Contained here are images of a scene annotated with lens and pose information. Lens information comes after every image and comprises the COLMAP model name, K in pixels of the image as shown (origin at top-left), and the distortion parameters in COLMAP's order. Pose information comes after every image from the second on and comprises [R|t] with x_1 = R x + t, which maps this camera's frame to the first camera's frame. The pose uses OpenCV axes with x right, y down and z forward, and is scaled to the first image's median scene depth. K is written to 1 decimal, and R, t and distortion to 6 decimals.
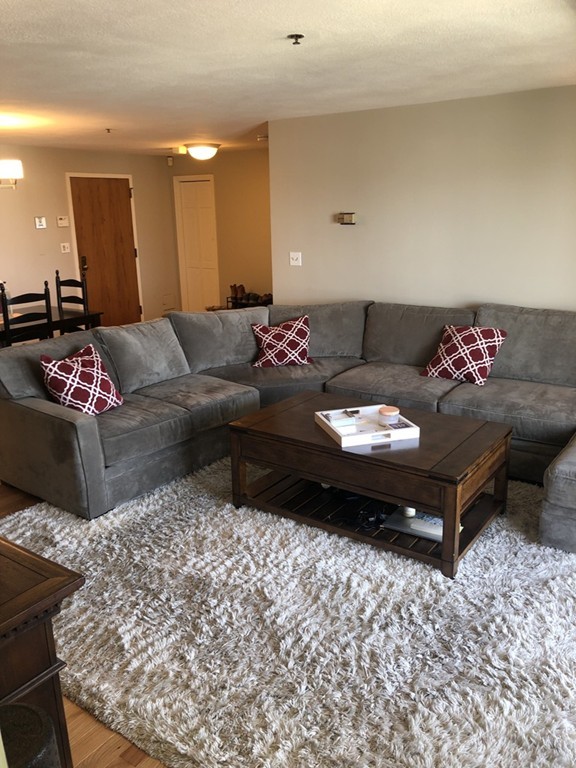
lens RADIAL K [[637.2, 0, 291.3], [0, 637.2, 383.2], [0, 0, 1]] dist [0.042750, -0.066500]
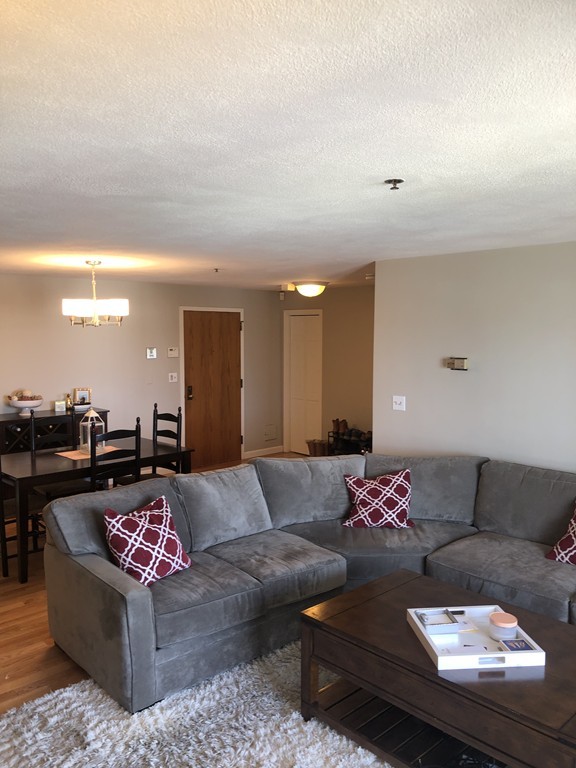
lens RADIAL K [[637.2, 0, 278.3], [0, 637.2, 385.1], [0, 0, 1]] dist [0.042750, -0.066500]
pose [[0.979643, 0.035178, -0.197643, 0.021898], [-0.070786, 0.981823, -0.176107, -0.061276], [0.187856, 0.186513, 0.964325, 0.106986]]
